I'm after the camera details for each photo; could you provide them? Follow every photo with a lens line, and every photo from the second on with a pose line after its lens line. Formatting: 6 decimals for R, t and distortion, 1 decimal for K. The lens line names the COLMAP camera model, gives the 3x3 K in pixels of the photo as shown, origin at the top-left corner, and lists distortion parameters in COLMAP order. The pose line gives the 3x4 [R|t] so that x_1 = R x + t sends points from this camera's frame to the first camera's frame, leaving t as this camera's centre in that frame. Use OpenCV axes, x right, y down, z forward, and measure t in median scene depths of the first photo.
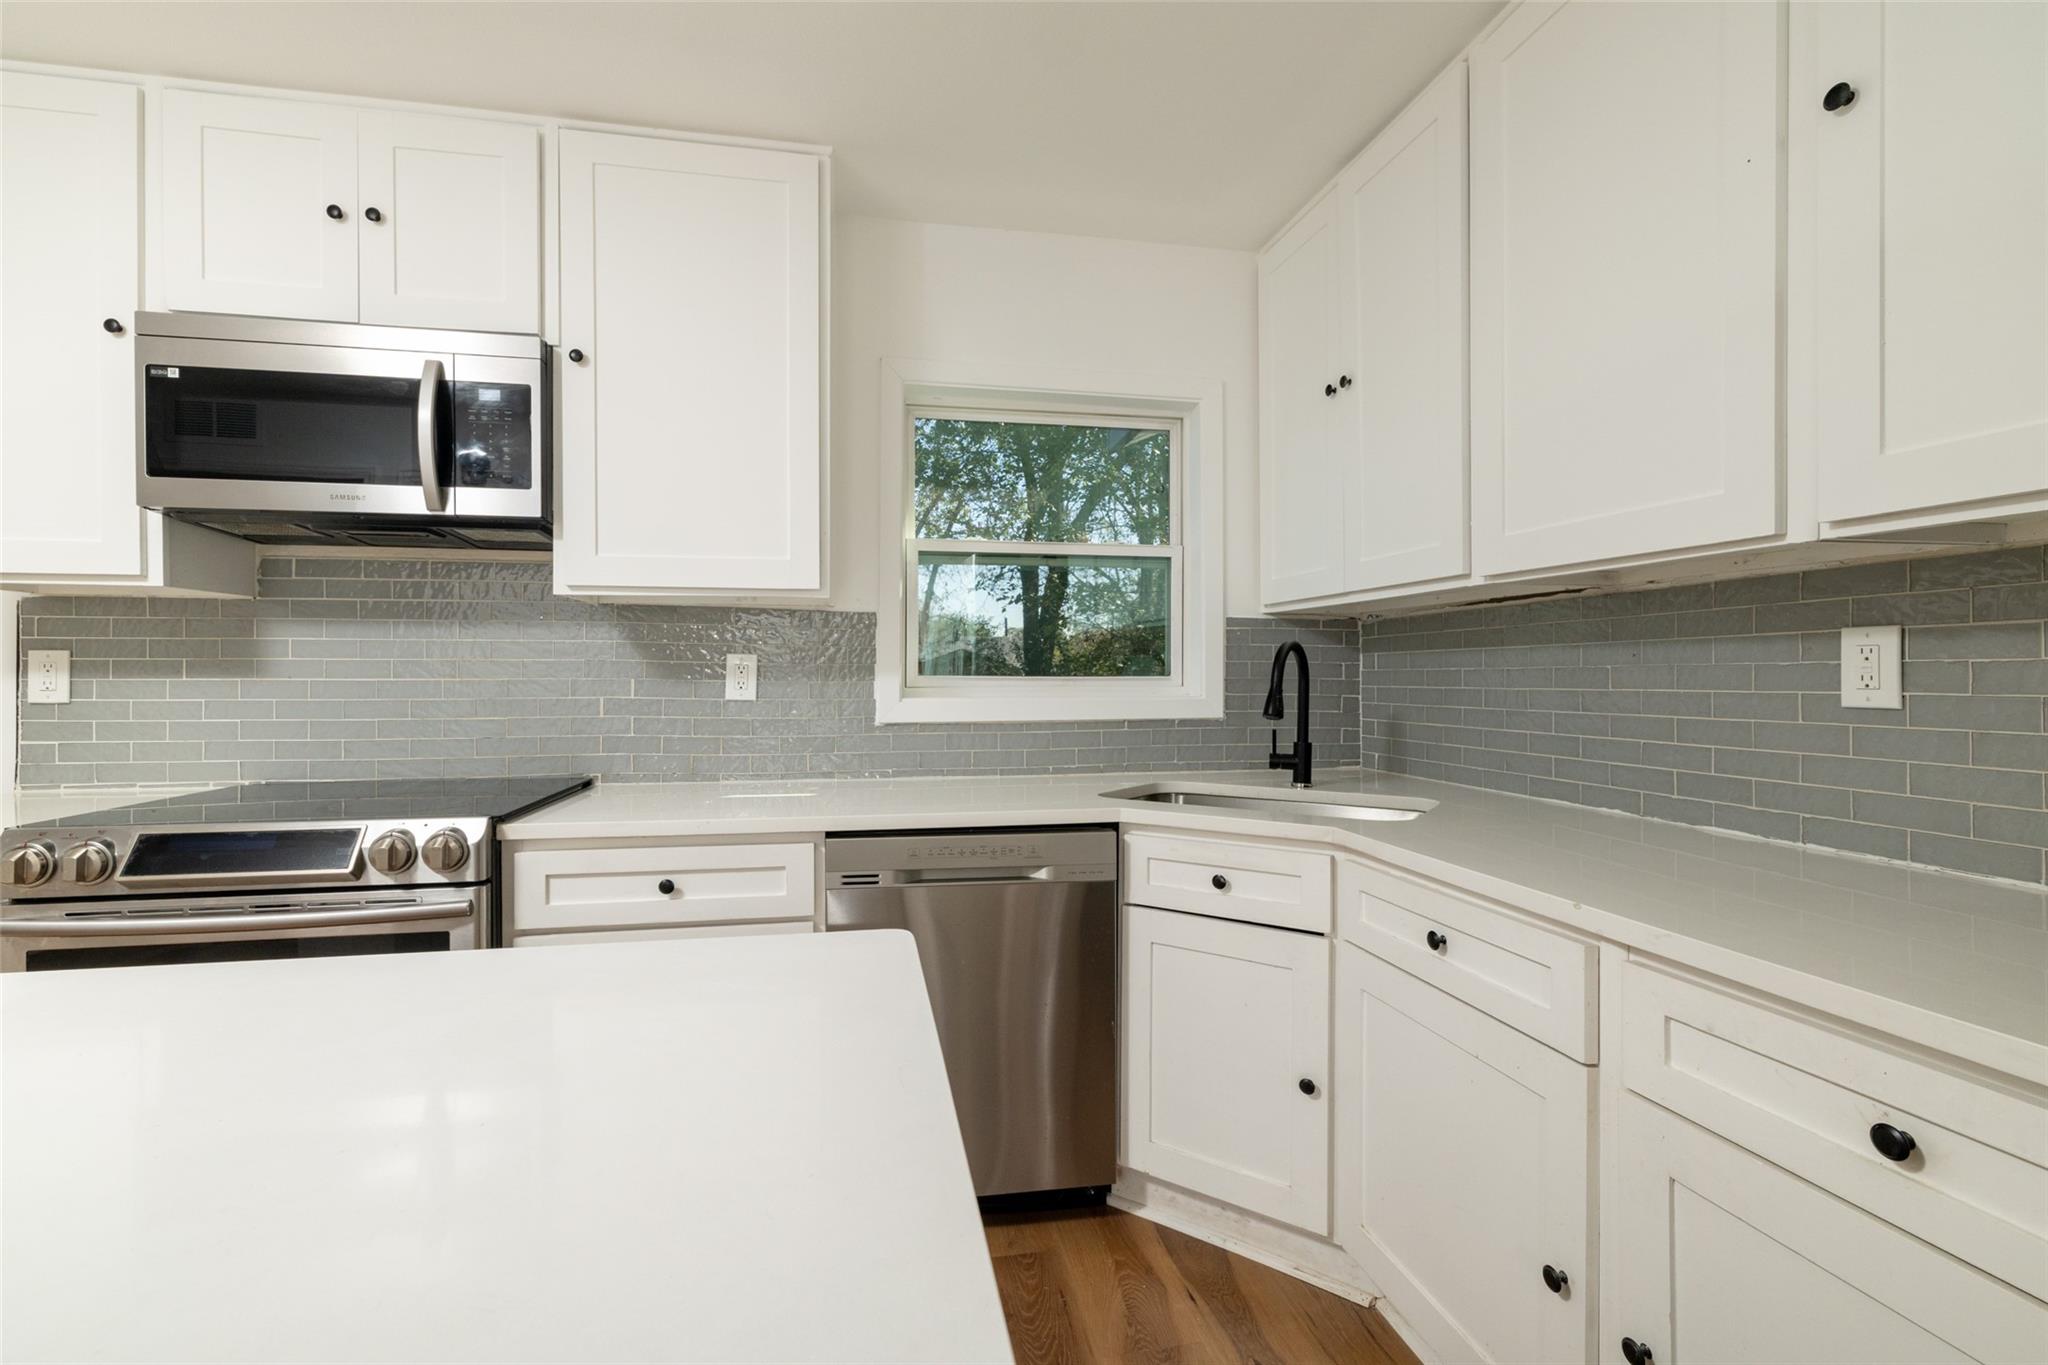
lens RADIAL K [[894.9, 0, 991.0], [0, 894.9, 678.3], [0, 0, 1]] dist [0.000496, 0.000065]
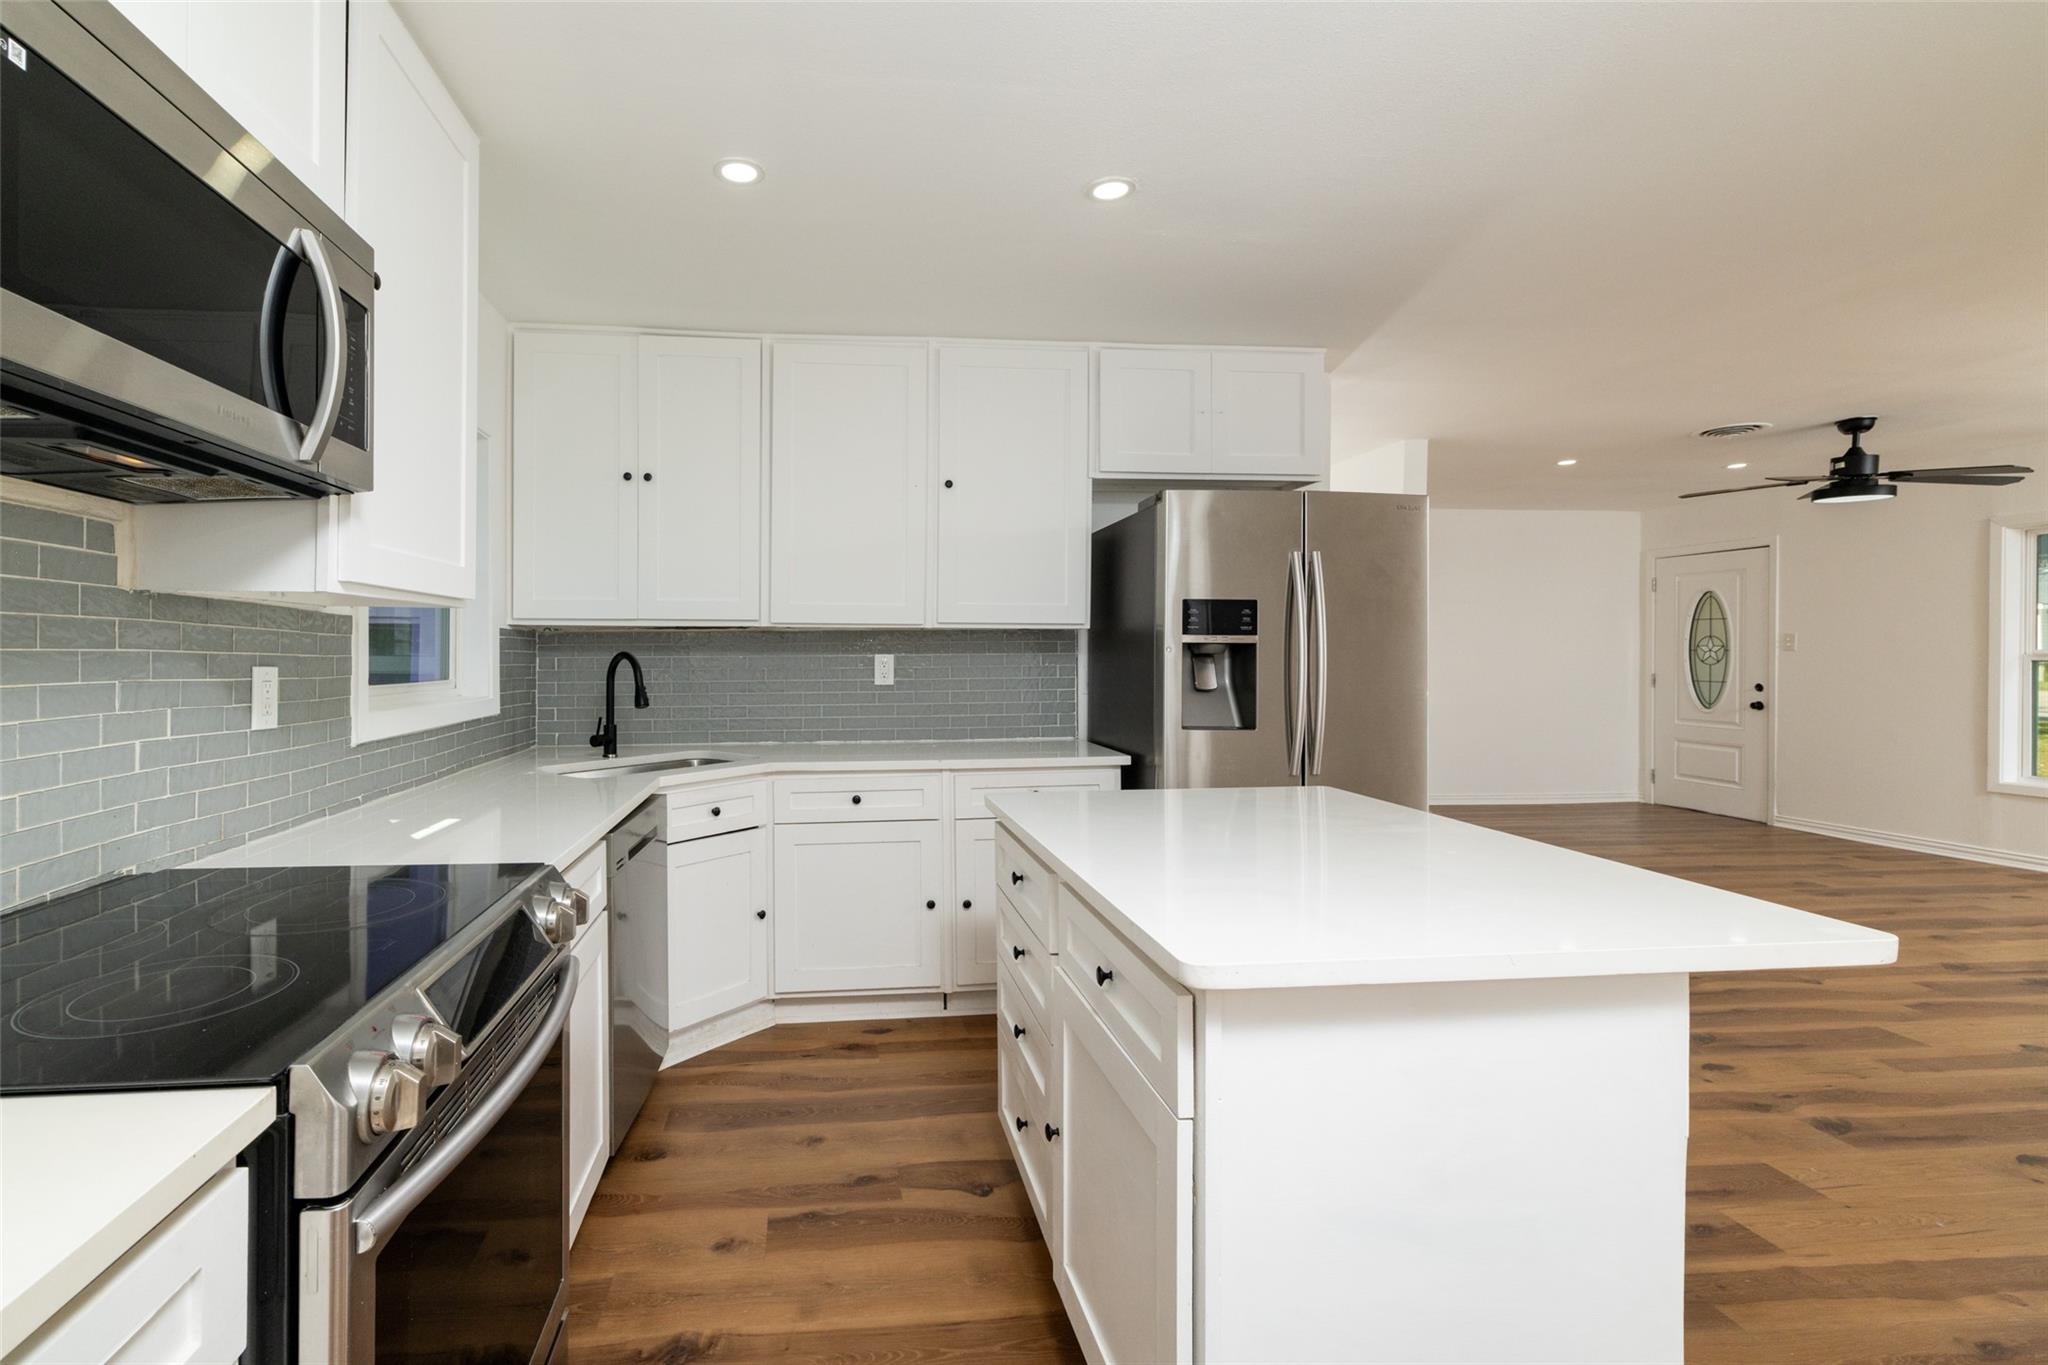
lens RADIAL K [[875.5, 0, 1024.0], [0, 875.5, 682.5], [0, 0, 1]] dist [-0.000500, 0.000026]
pose [[-0.002543, -0.032934, 0.999454, -1.214569], [0.003715, 0.999450, 0.032943, -0.043817], [-0.999990, 0.003797, -0.002419, 0.448885]]
